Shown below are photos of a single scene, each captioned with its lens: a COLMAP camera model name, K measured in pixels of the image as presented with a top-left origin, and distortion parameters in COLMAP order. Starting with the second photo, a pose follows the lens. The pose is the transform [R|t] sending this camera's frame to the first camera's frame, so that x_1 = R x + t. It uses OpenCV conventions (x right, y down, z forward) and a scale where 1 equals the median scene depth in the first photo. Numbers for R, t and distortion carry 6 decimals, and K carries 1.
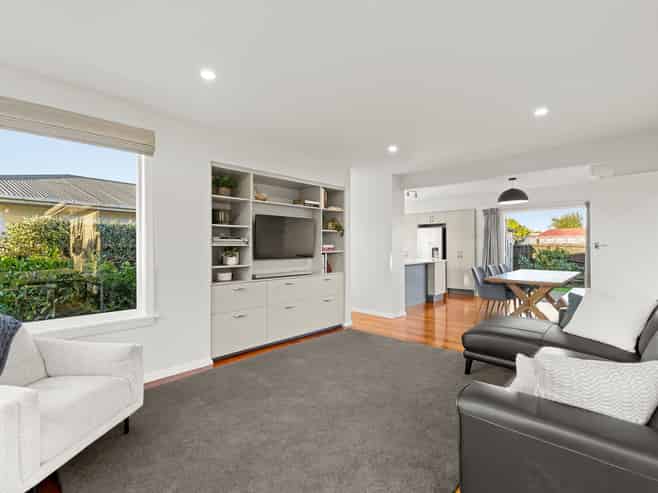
lens RADIAL K [[318.2, 0, 329.0], [0, 318.2, 246.5], [0, 0, 1]] dist [0.001606, -0.000184]
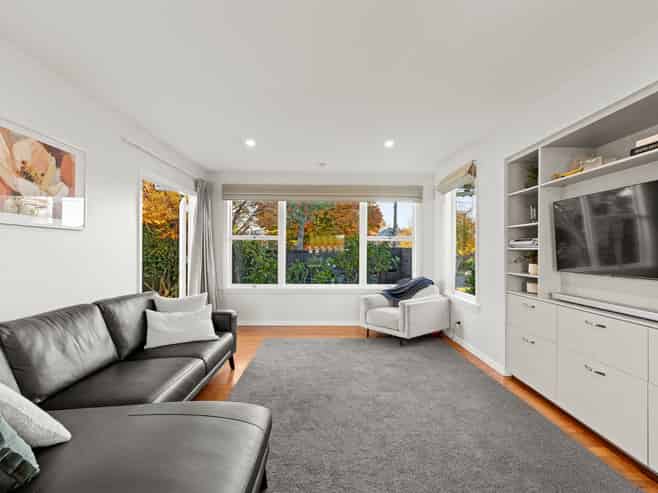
lens RADIAL K [[318.2, 0, 329.0], [0, 318.2, 246.5], [0, 0, 1]] dist [0.001606, -0.000184]
pose [[-0.723447, -0.003226, -0.690372, 0.677207], [-0.002618, 0.999995, -0.001930, -0.007181], [0.690375, 0.000411, -0.723452, 1.369681]]
